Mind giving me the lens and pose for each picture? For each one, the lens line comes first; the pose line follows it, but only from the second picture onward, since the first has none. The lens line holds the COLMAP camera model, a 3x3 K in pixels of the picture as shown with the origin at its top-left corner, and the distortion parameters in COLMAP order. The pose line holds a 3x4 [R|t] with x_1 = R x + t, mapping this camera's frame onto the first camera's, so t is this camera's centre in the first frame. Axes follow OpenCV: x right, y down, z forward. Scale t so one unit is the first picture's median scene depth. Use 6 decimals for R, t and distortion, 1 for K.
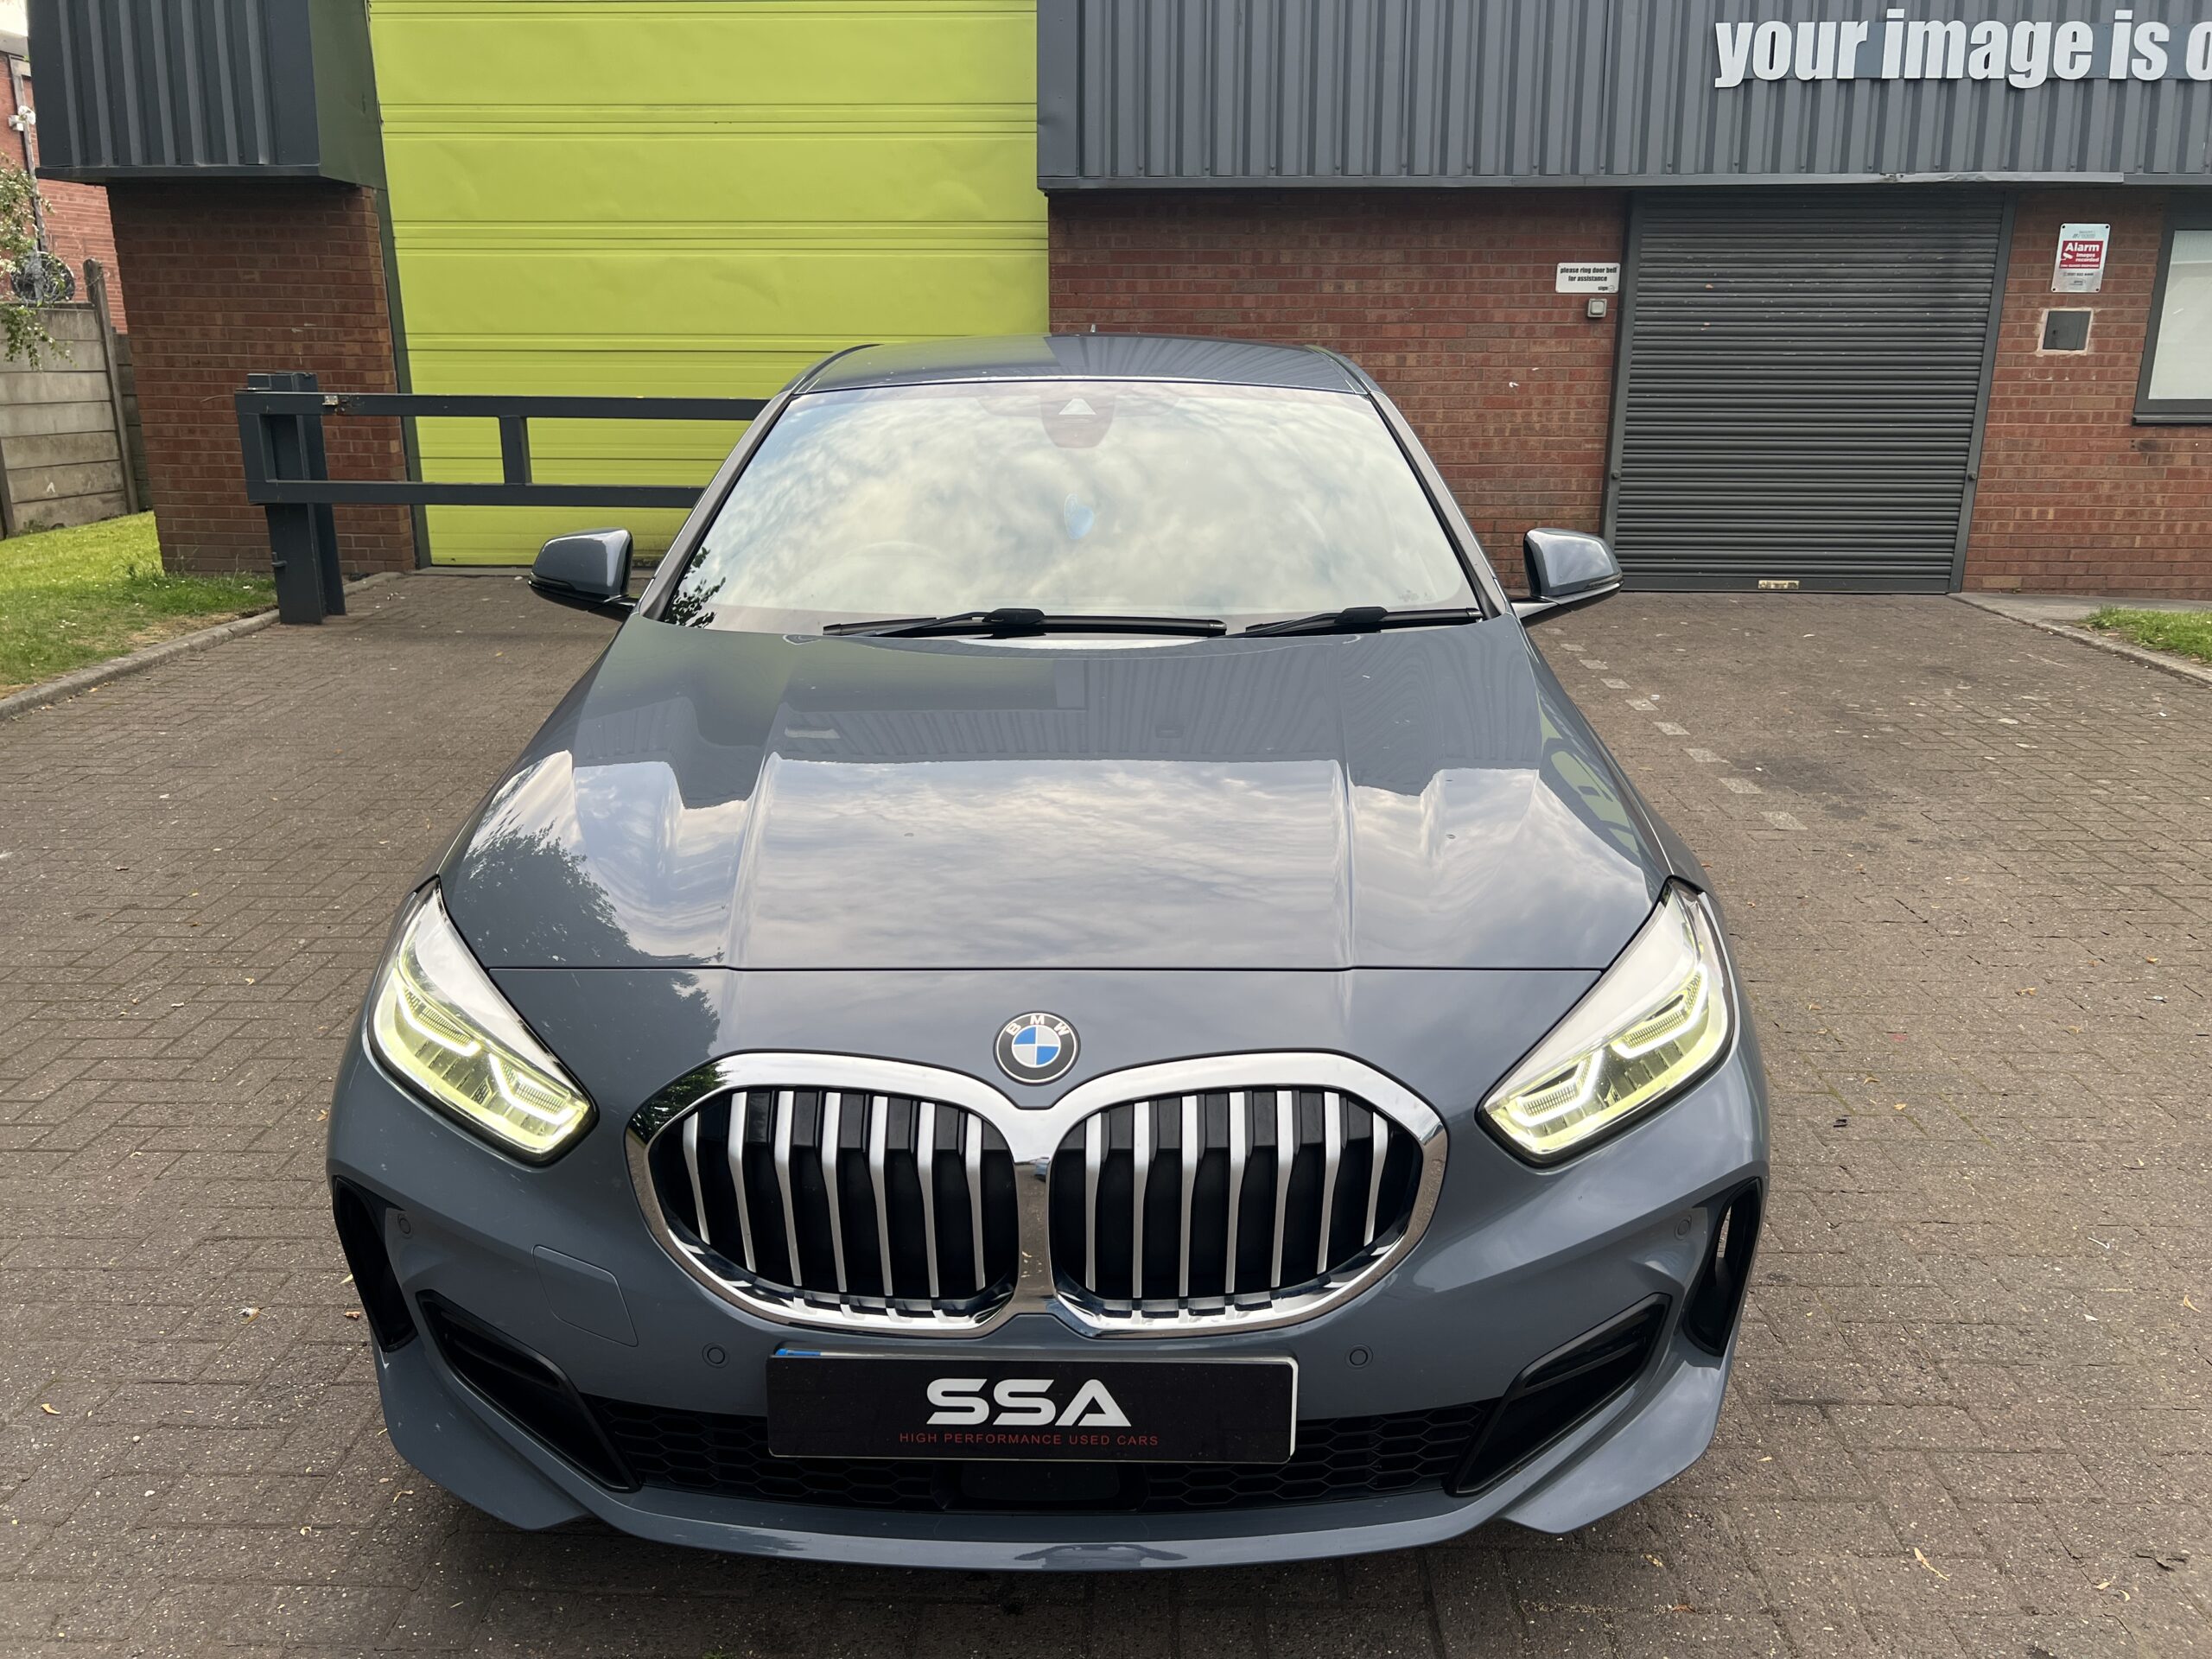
lens RADIAL K [[1689.1, 0, 1115.5], [0, 1689.1, 814.5], [0, 0, 1]] dist [0.037646, -0.046970]
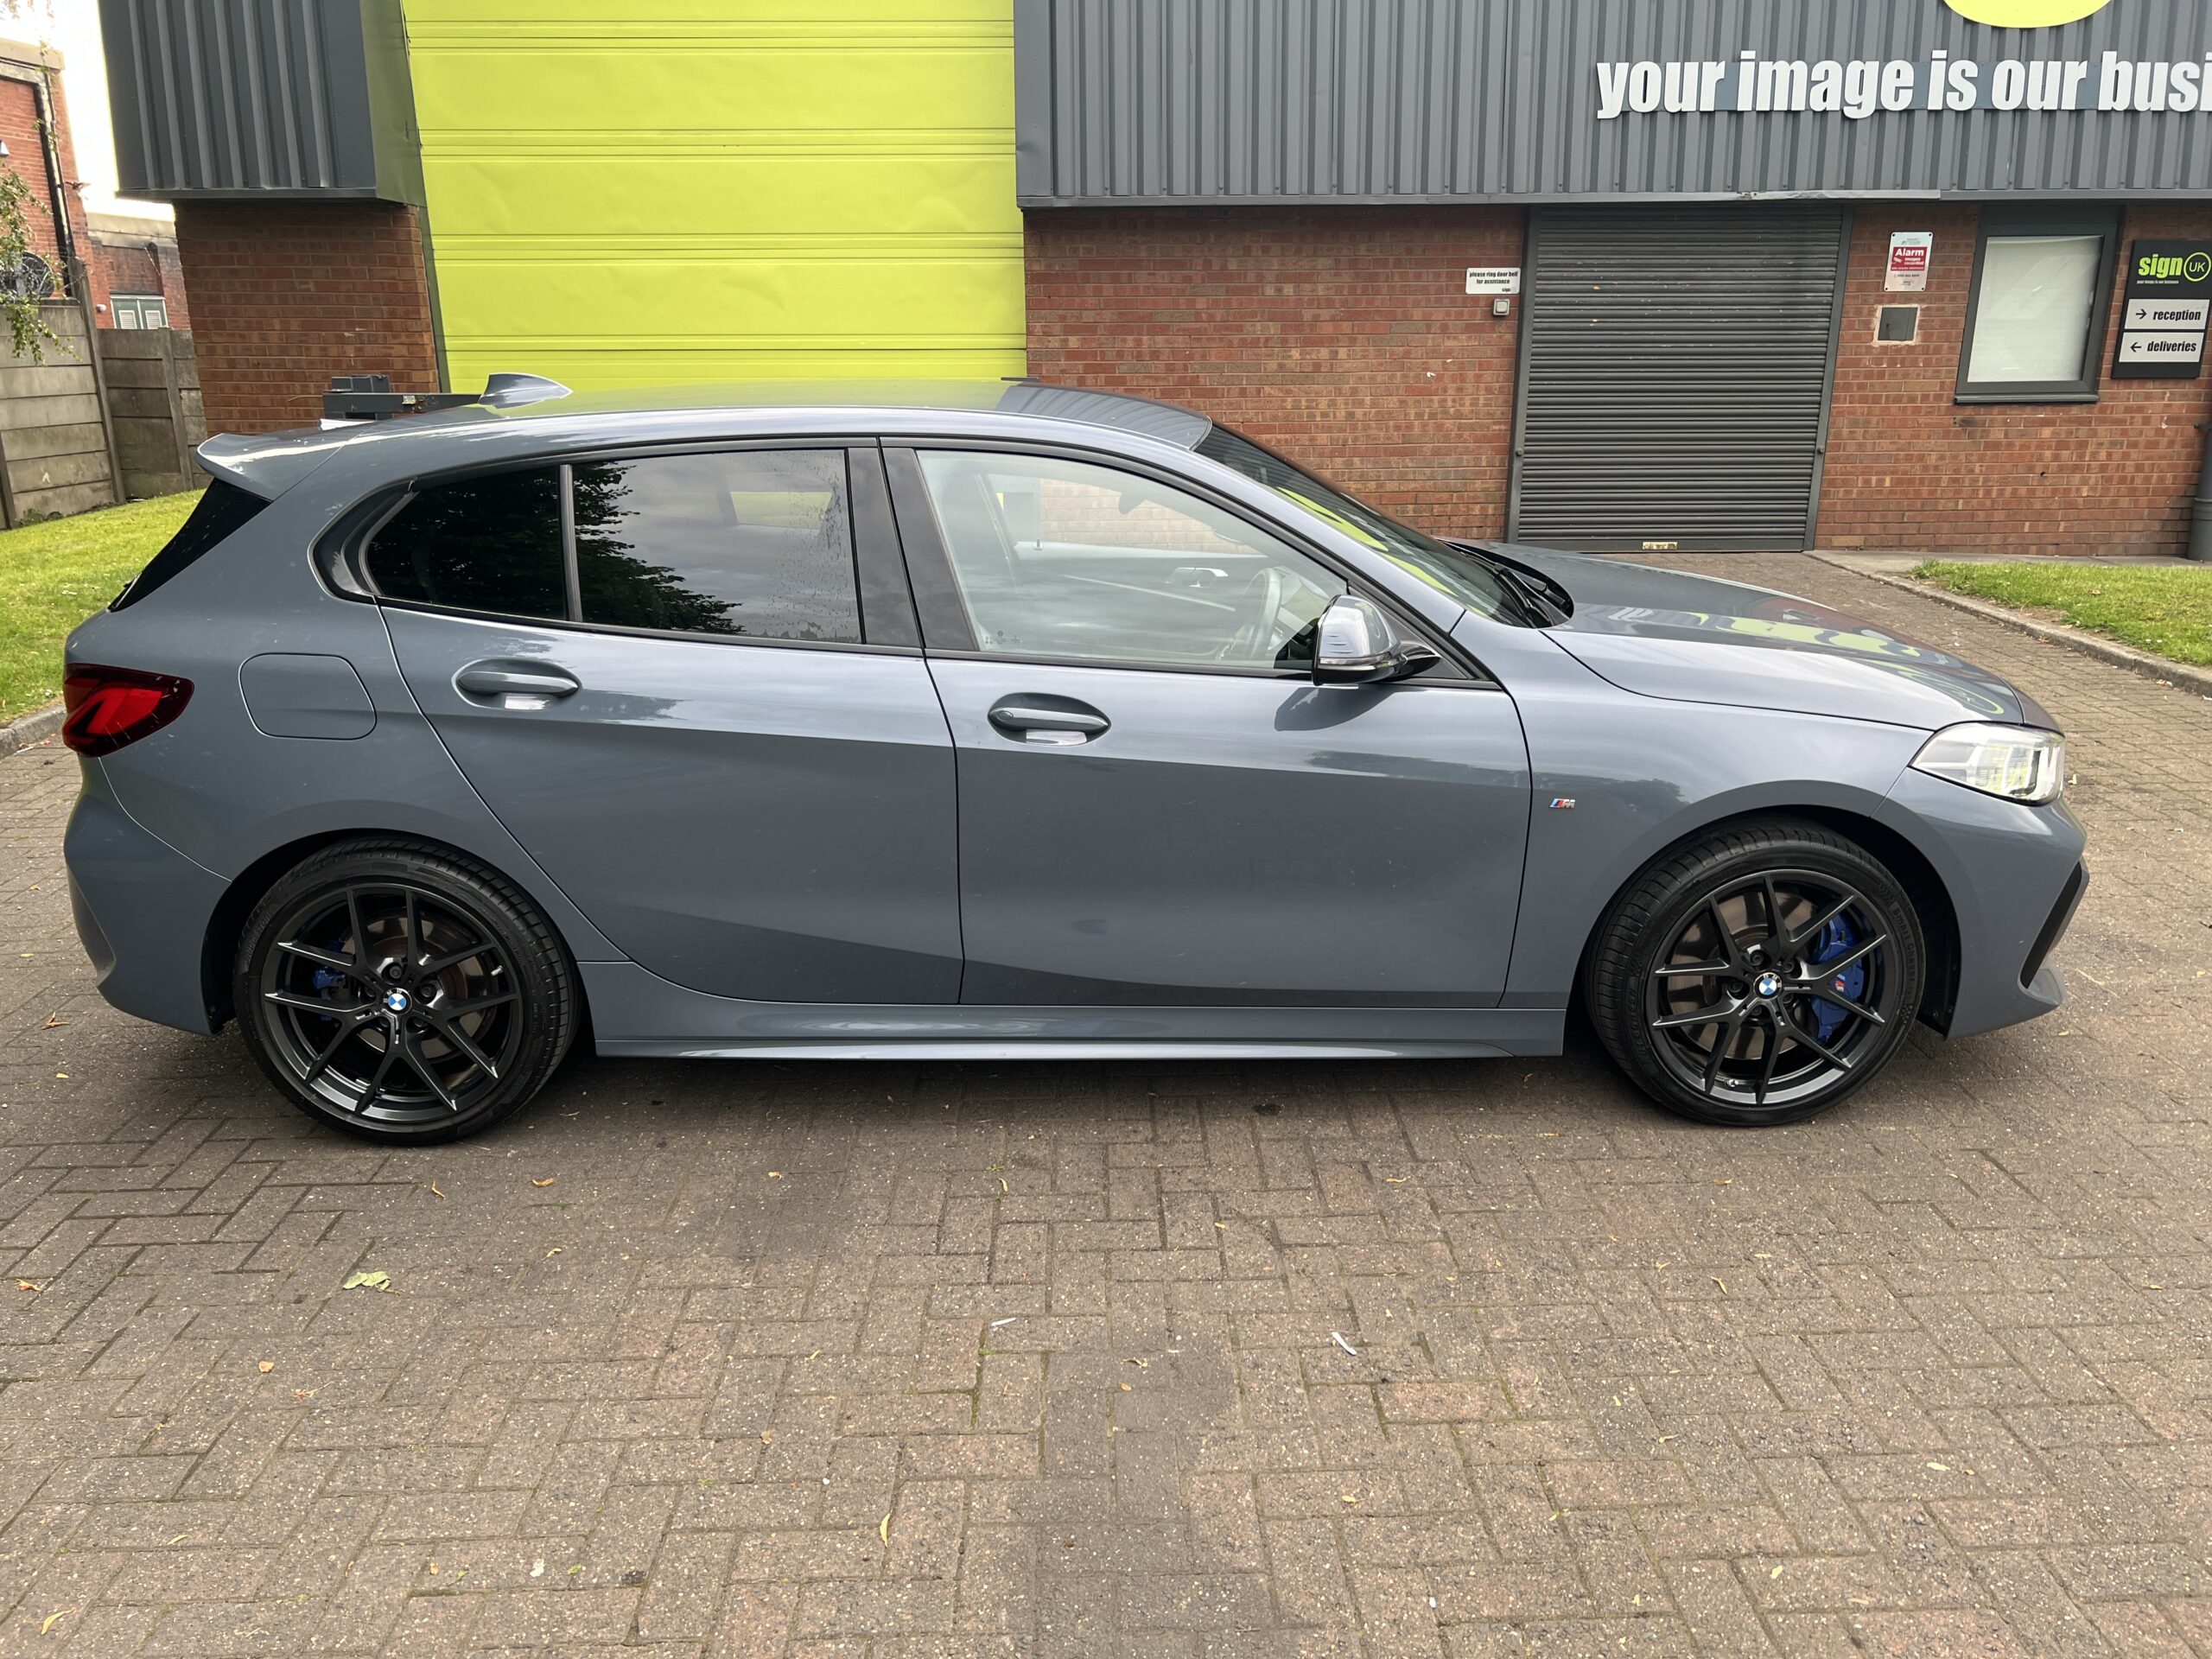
lens RADIAL K [[1689.1, 0, 1122.4], [0, 1689.1, 831.4], [0, 0, 1]] dist [0.037646, -0.046970]
pose [[0.998524, -0.021985, 0.049664, -0.040572], [0.020828, 0.999502, 0.023692, 0.026401], [-0.050160, -0.022623, 0.998485, -0.154287]]
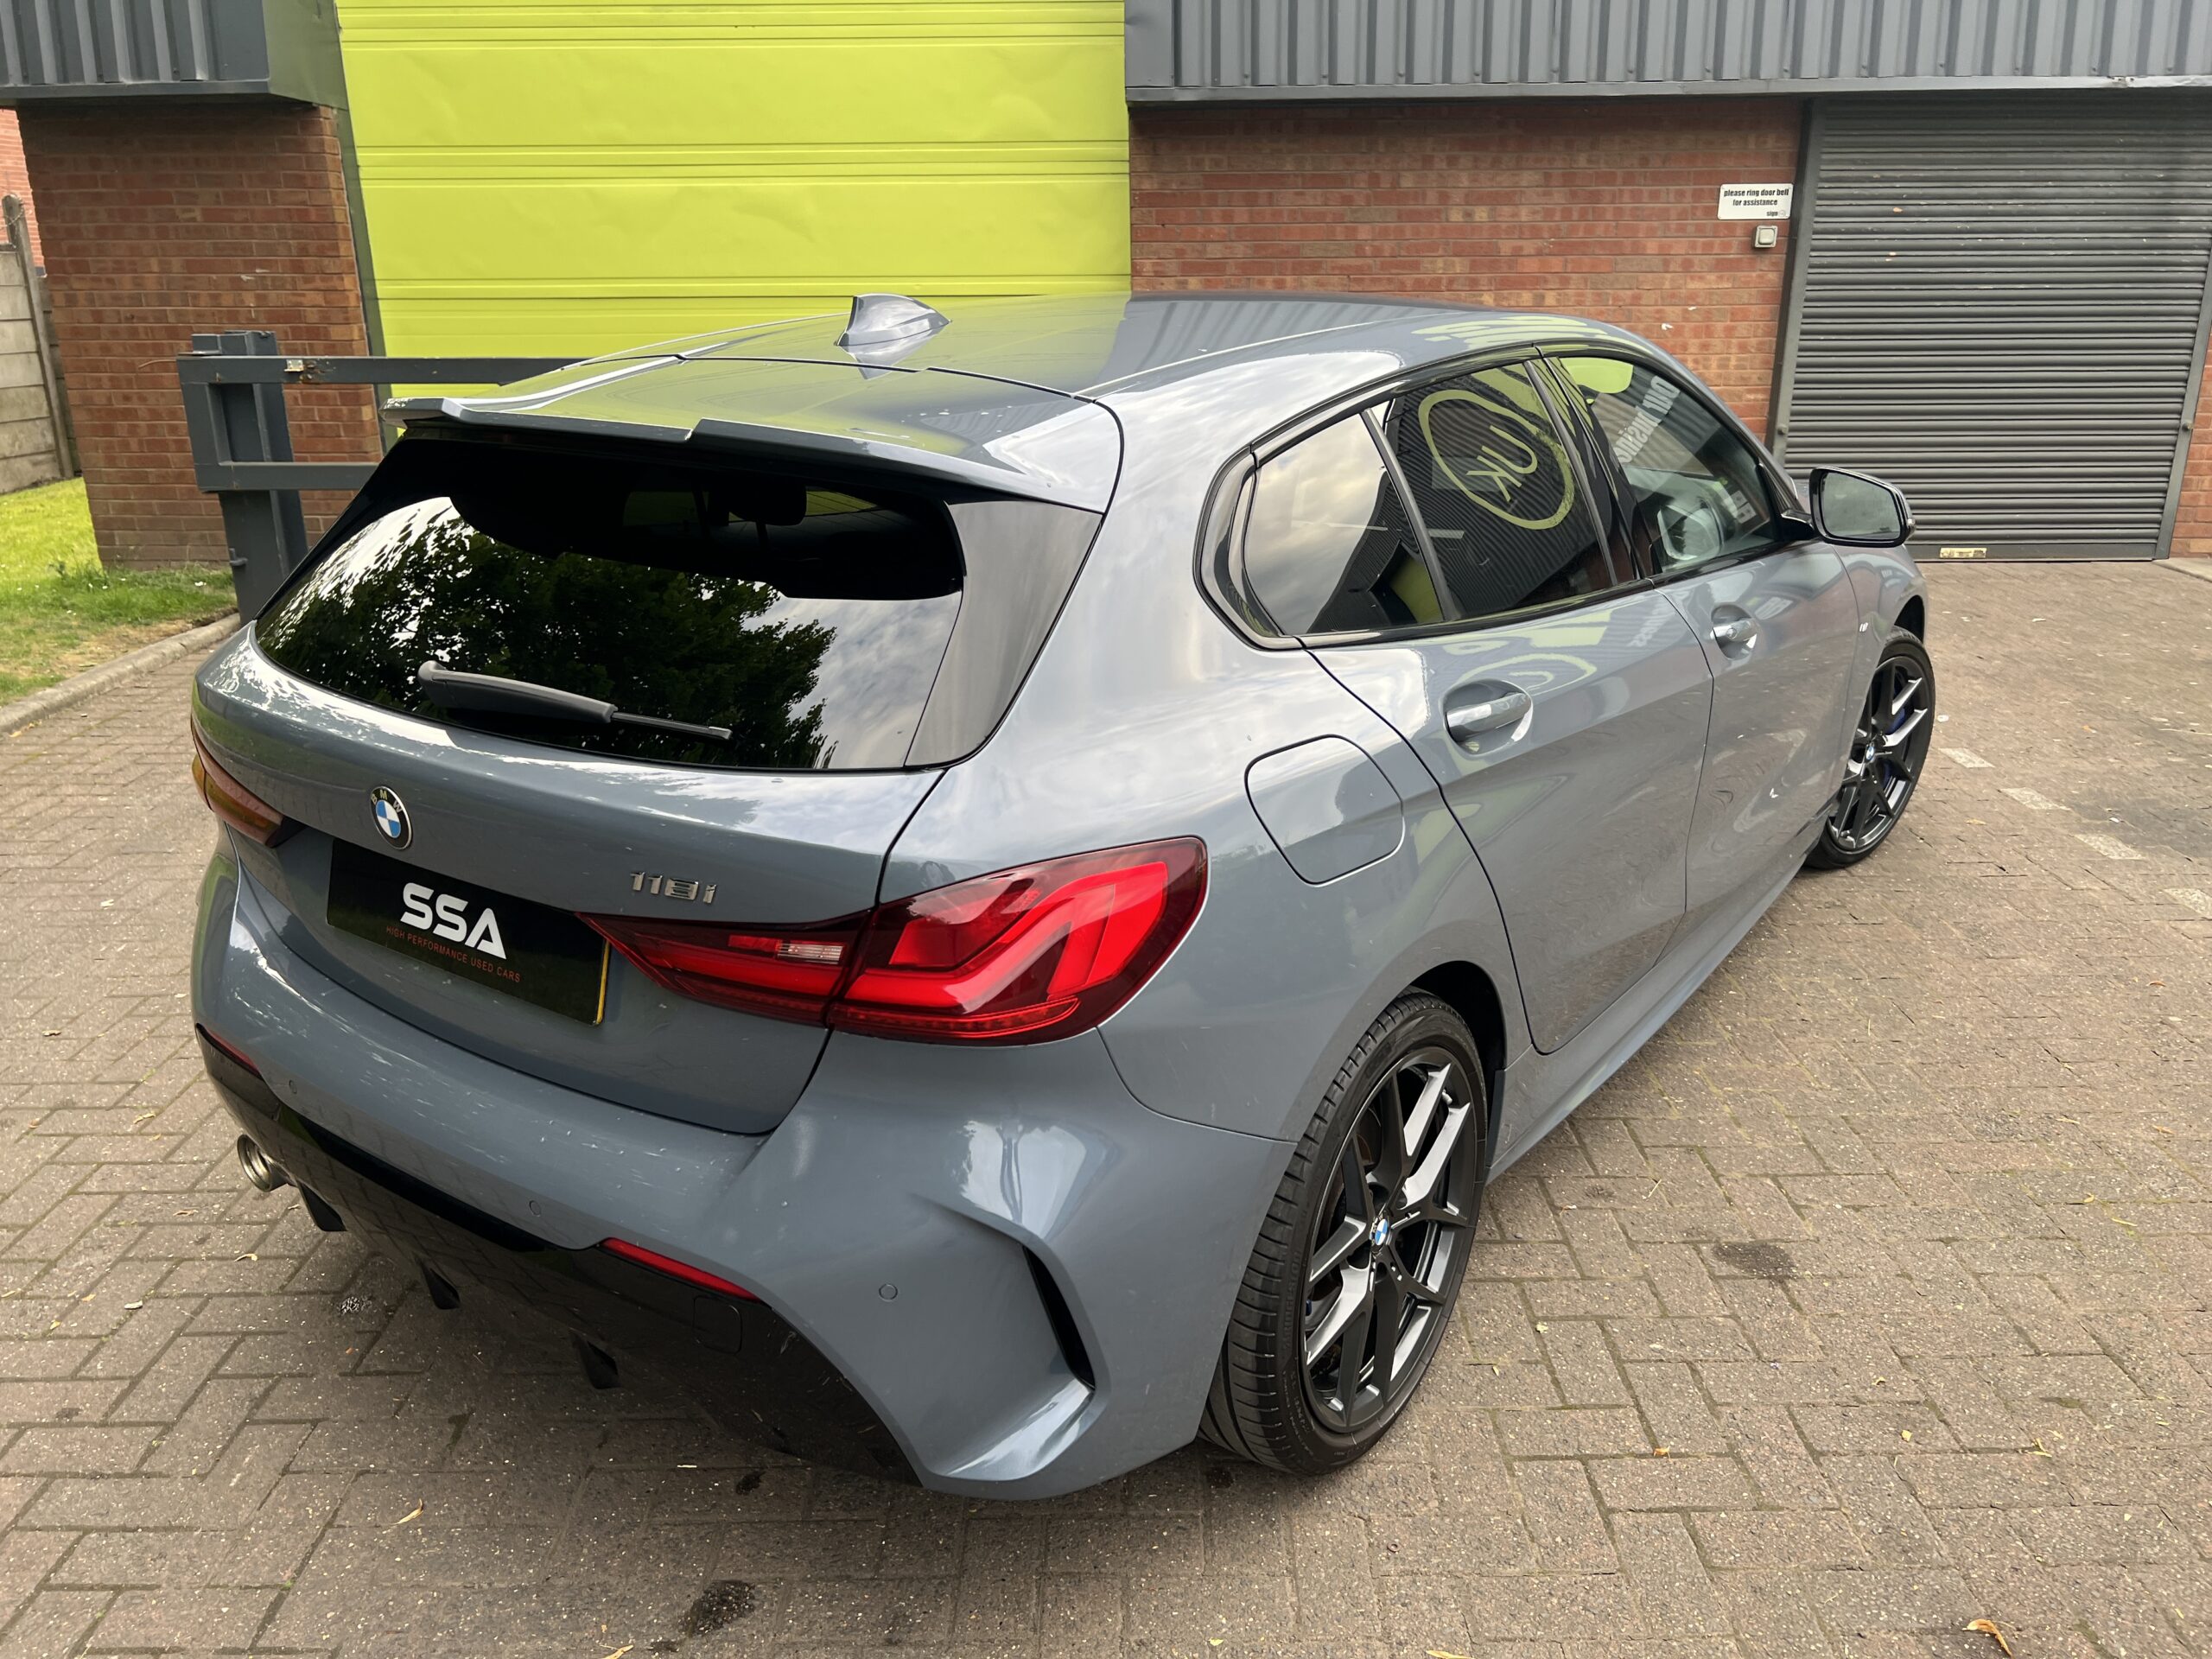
lens RADIAL K [[1689.1, 0, 1124.4], [0, 1689.1, 807.2], [0, 0, 1]] dist [0.037646, -0.046970]
pose [[0.999534, -0.017761, 0.024814, -0.072806], [0.016856, 0.999203, 0.036191, -0.046171], [-0.025437, -0.035756, 0.999037, 0.136818]]
